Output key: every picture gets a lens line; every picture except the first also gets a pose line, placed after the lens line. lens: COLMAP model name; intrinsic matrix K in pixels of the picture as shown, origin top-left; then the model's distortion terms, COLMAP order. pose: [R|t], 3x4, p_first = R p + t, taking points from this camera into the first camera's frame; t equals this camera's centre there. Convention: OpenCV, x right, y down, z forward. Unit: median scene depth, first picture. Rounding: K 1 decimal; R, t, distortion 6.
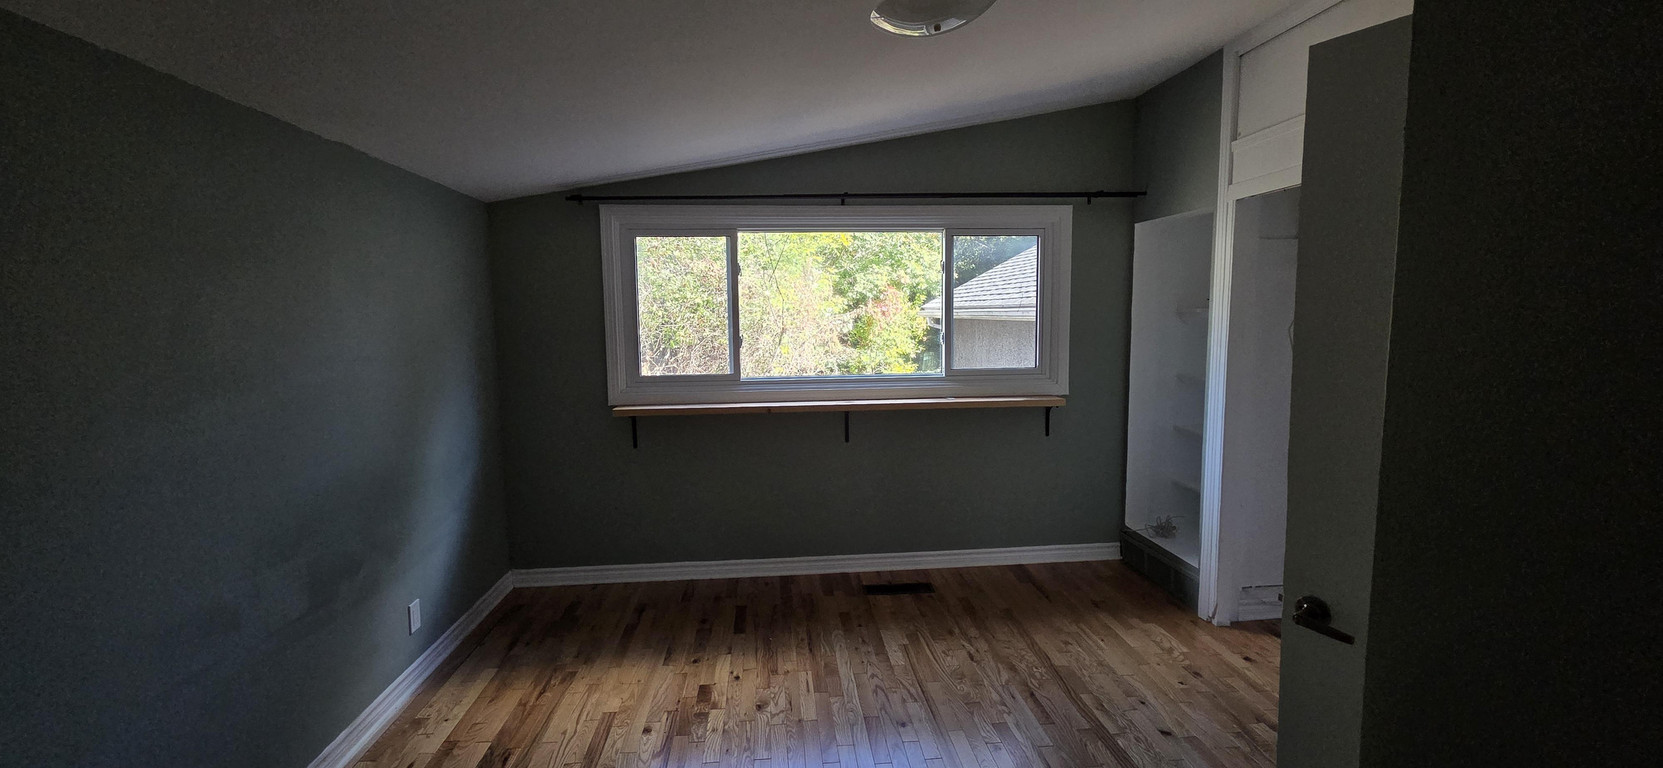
lens RADIAL K [[683.4, 0, 831.3], [0, 683.4, 384.2], [0, 0, 1]] dist [0.001674, 0.000499]
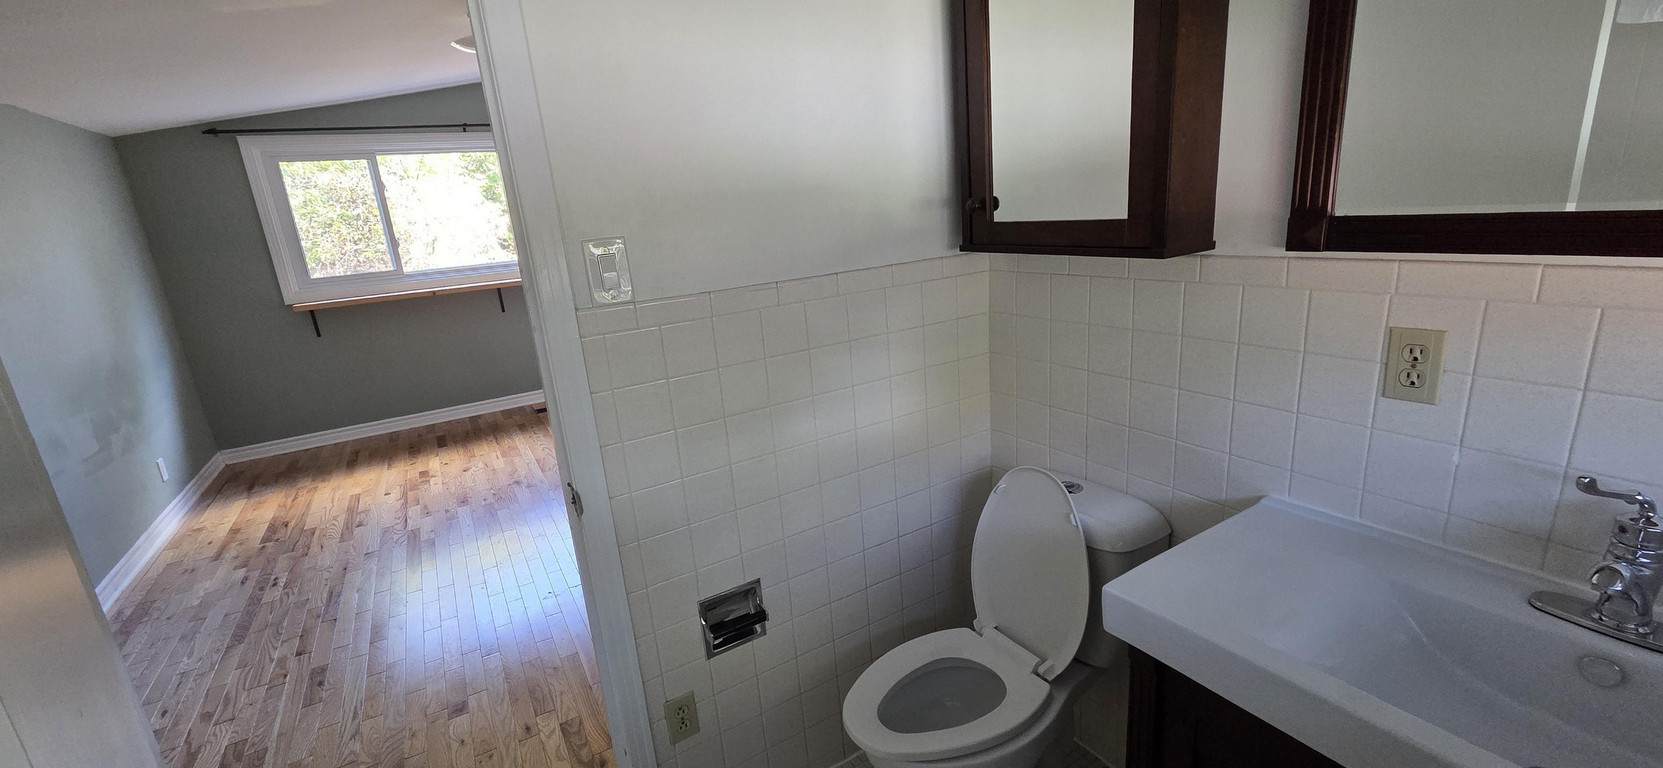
lens RADIAL K [[683.4, 0, 830.5], [0, 683.4, 385.0], [0, 0, 1]] dist [0.001674, 0.000499]
pose [[0.900170, -0.168897, 0.401458, 0.047042], [0.107547, 0.979402, 0.170896, 0.081536], [-0.422052, -0.110660, 0.899792, -0.656007]]
